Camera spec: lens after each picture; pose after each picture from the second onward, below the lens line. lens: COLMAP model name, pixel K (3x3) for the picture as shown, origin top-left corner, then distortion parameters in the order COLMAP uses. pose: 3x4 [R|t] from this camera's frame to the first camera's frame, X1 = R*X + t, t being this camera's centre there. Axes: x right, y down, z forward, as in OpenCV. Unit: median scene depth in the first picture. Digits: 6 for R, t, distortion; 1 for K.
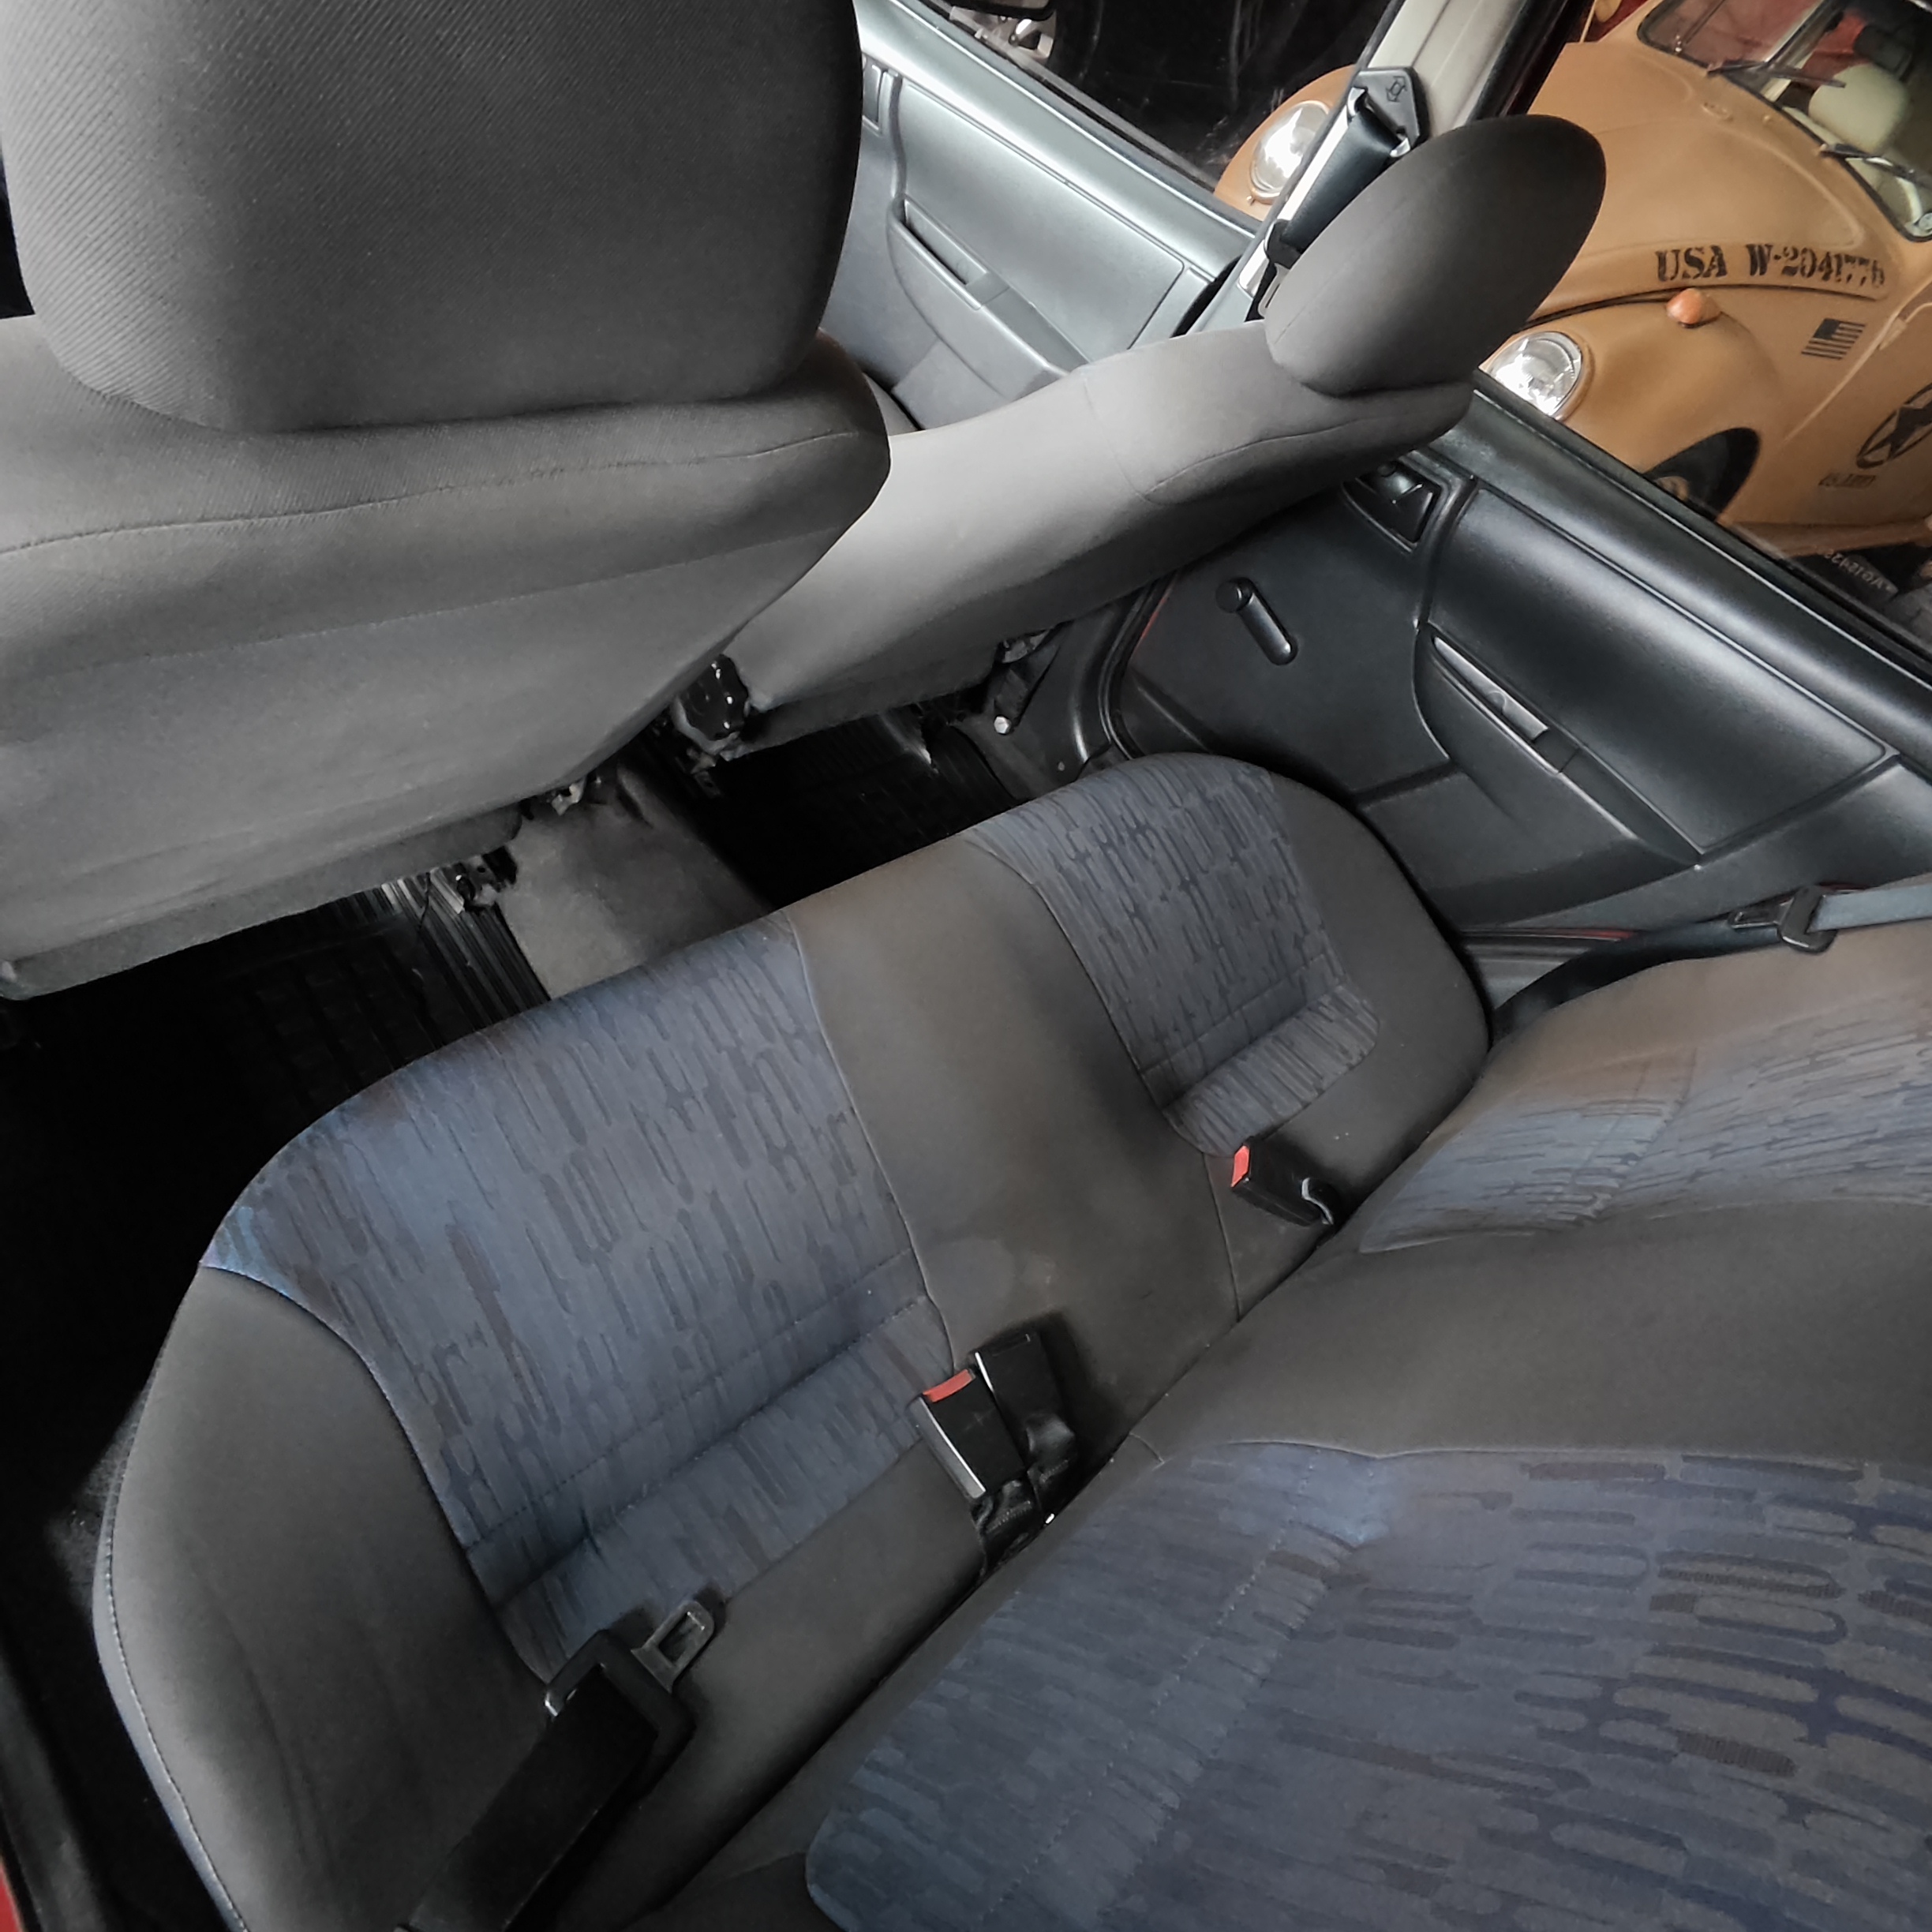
lens RADIAL K [[1218.3, 0, 995.6], [0, 1218.3, 977.2], [0, 0, 1]] dist [-0.027078, 0.030132]
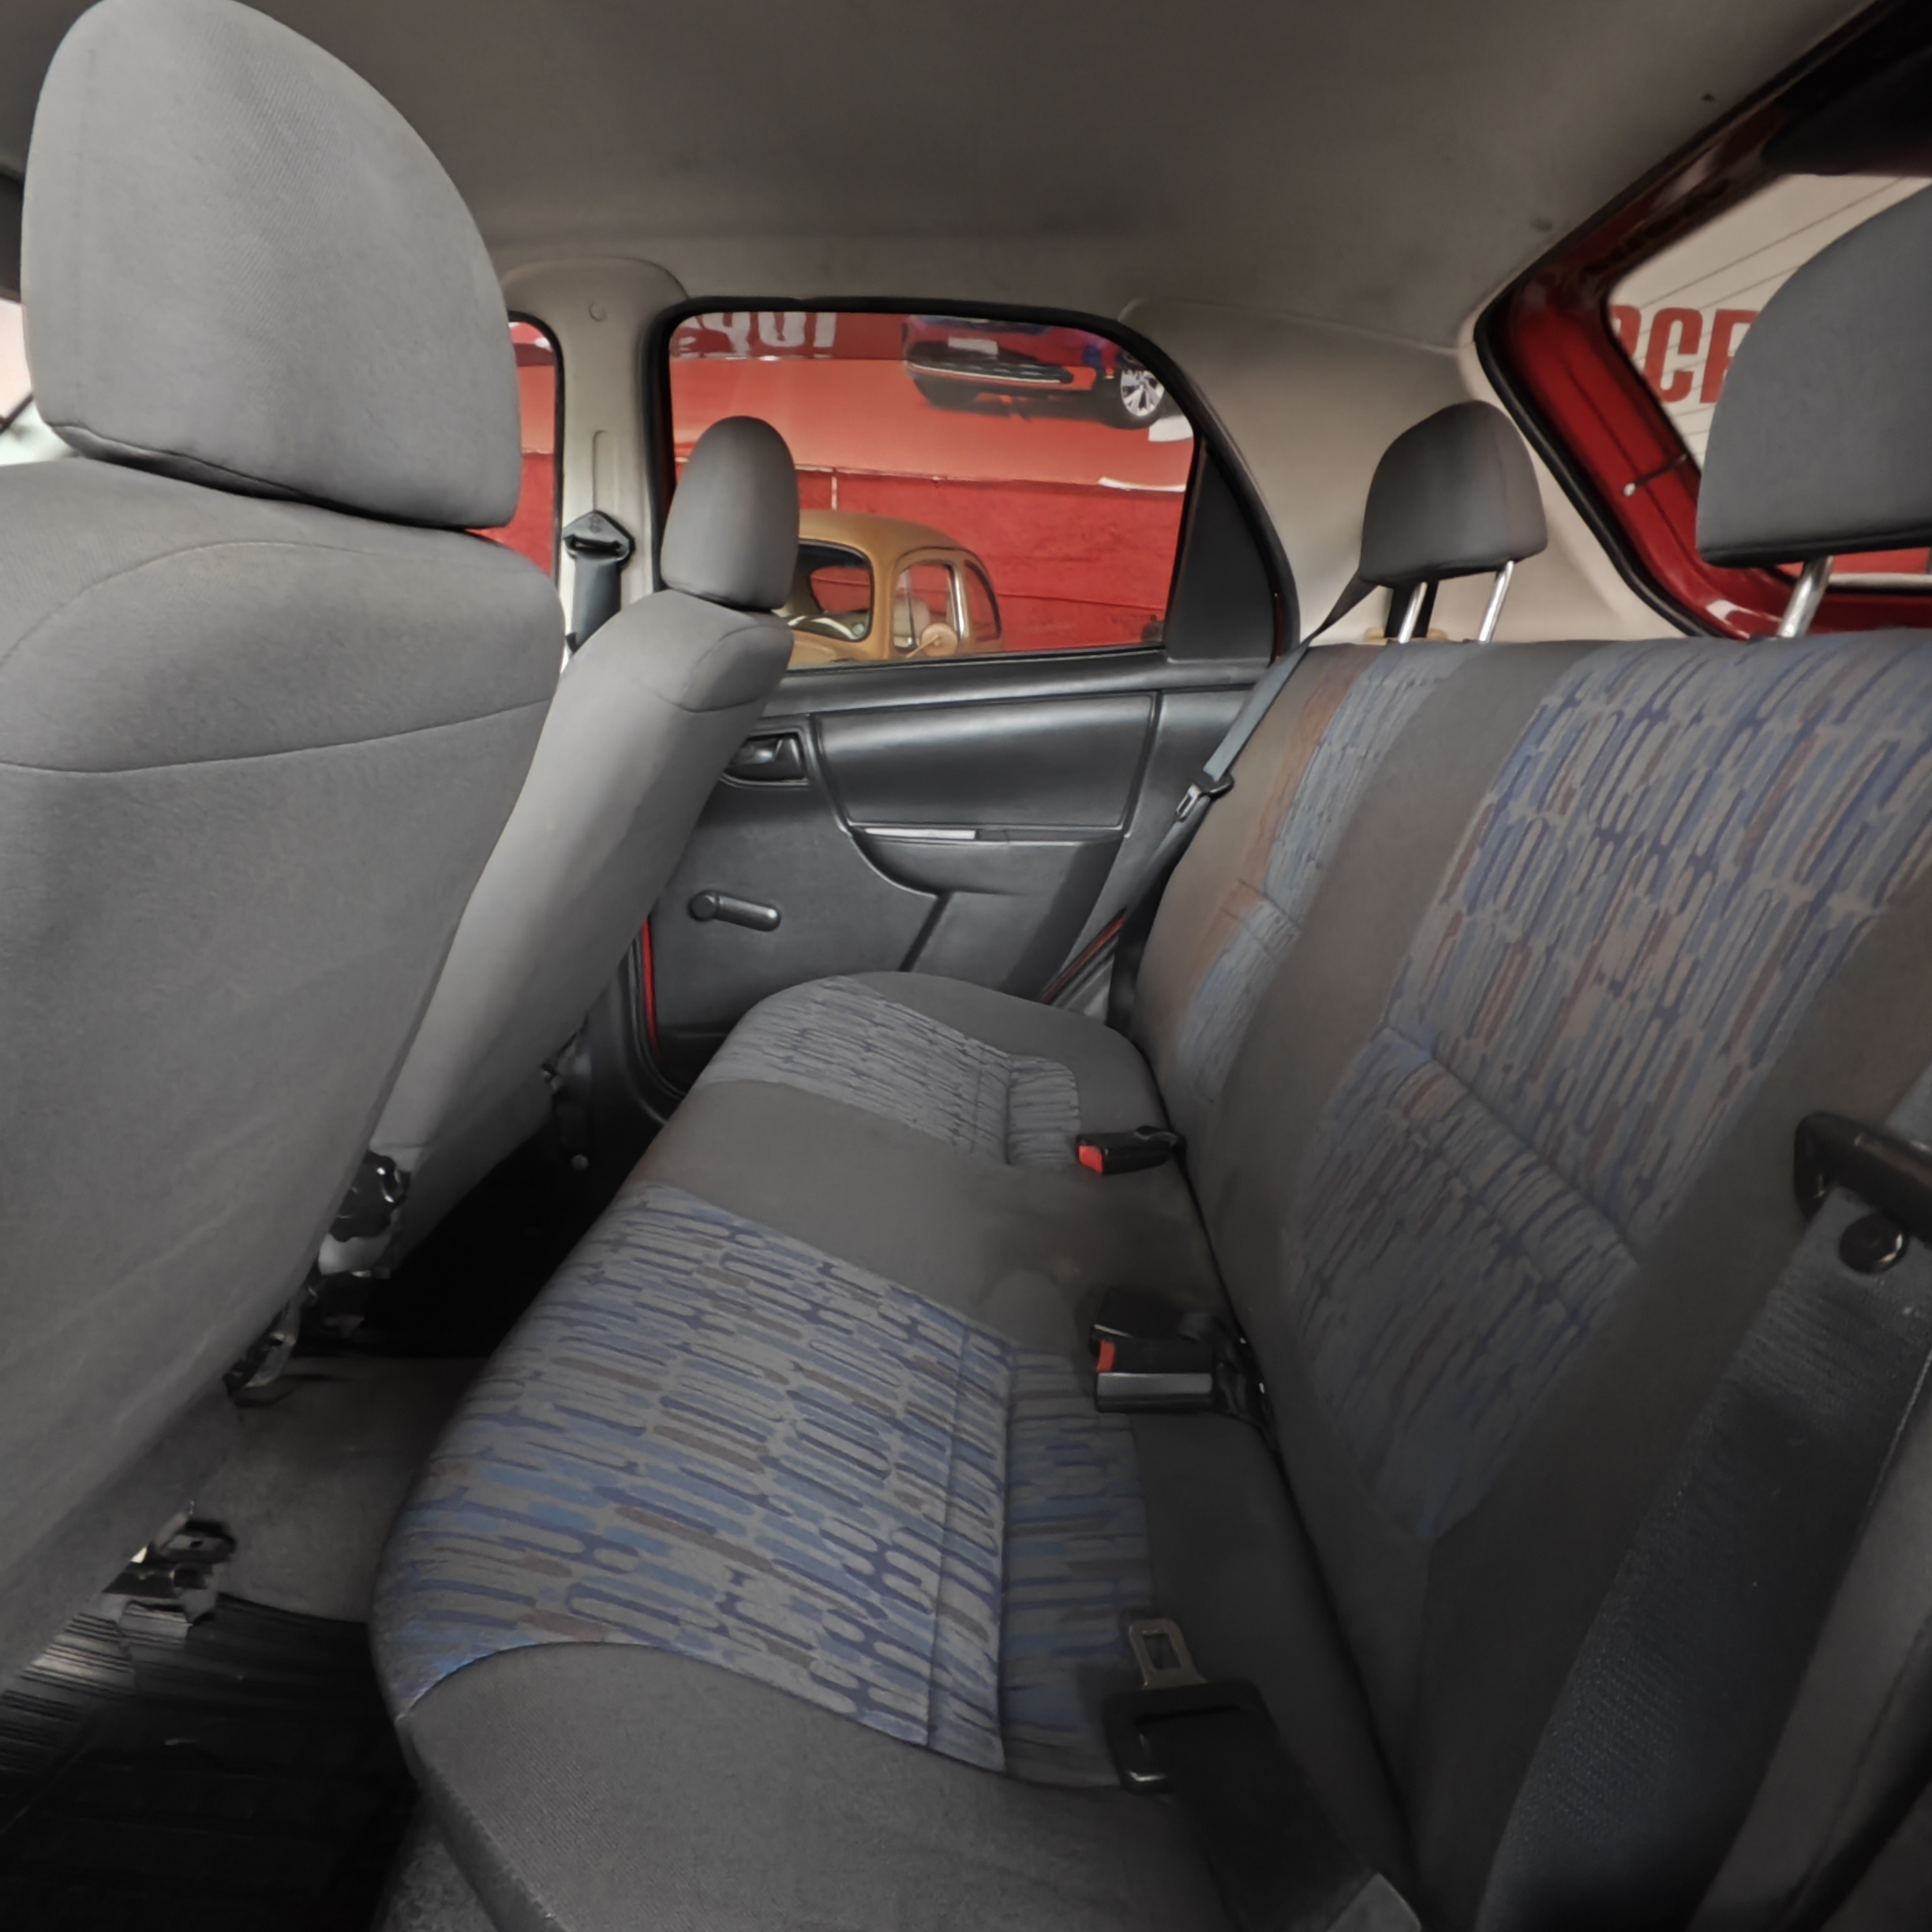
lens RADIAL K [[1226.1, 0, 1002.0], [0, 1226.1, 969.5], [0, 0, 1]] dist [0.001532, 0.004610]
pose [[0.644787, -0.498325, 0.579588, -0.407568], [0.714288, 0.662766, -0.224798, 0.233830], [-0.272109, 0.558940, 0.783290, 0.058246]]
